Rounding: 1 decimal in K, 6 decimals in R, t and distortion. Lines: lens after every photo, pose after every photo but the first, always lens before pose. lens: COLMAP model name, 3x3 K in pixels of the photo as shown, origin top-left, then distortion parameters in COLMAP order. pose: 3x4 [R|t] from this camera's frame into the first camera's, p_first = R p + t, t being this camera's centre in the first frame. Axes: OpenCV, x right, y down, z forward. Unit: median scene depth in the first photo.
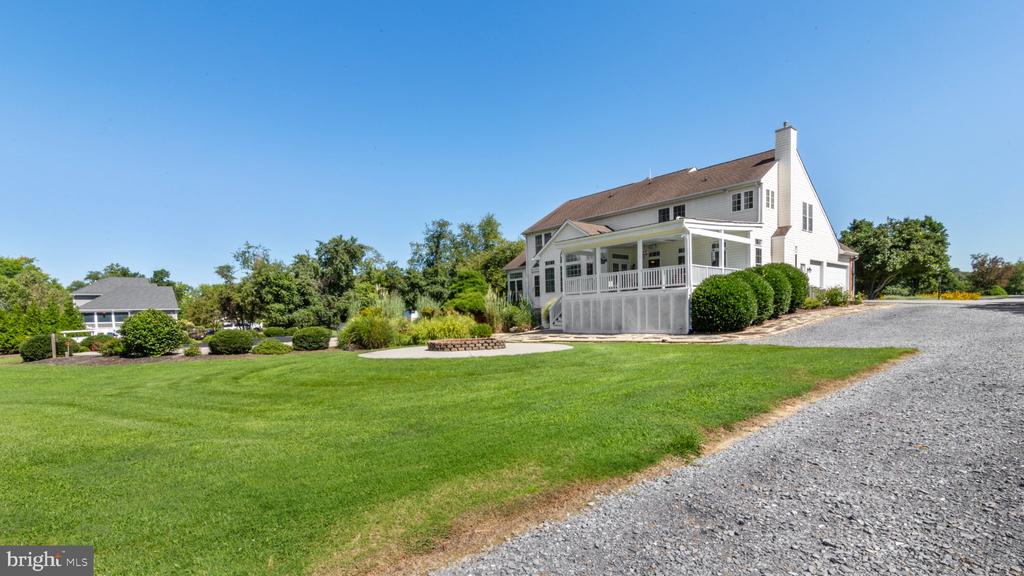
lens RADIAL K [[489.8, 0, 511.8], [0, 489.8, 288.9], [0, 0, 1]] dist [0.003472, 0.000299]
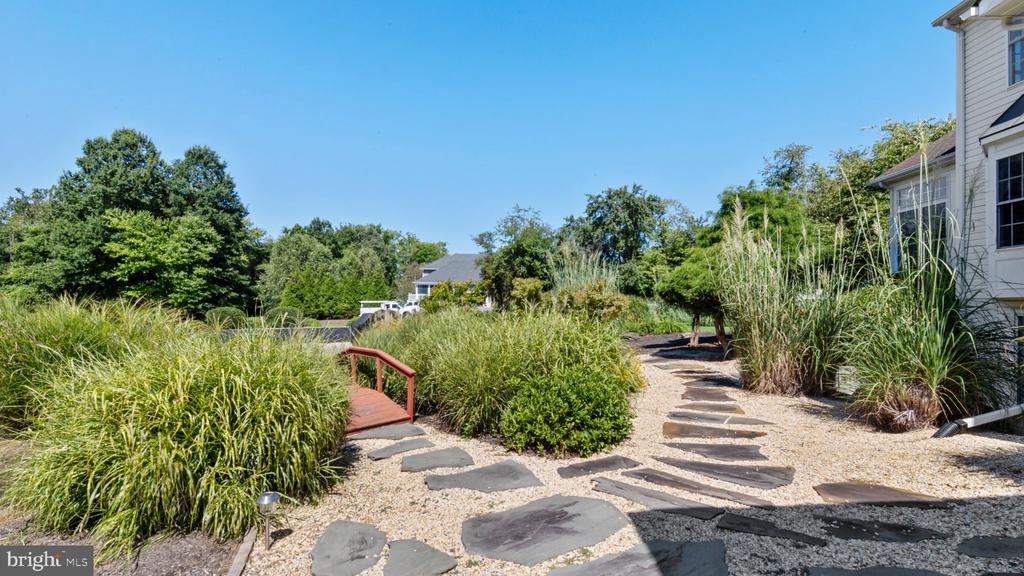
lens RADIAL K [[489.8, 0, 508.4], [0, 489.8, 286.1], [0, 0, 1]] dist [0.003472, 0.000299]
pose [[0.730935, 0.025704, -0.681962, 0.021076], [-0.004570, 0.999452, 0.032773, 0.016090], [0.682431, -0.020838, 0.730653, 0.378327]]
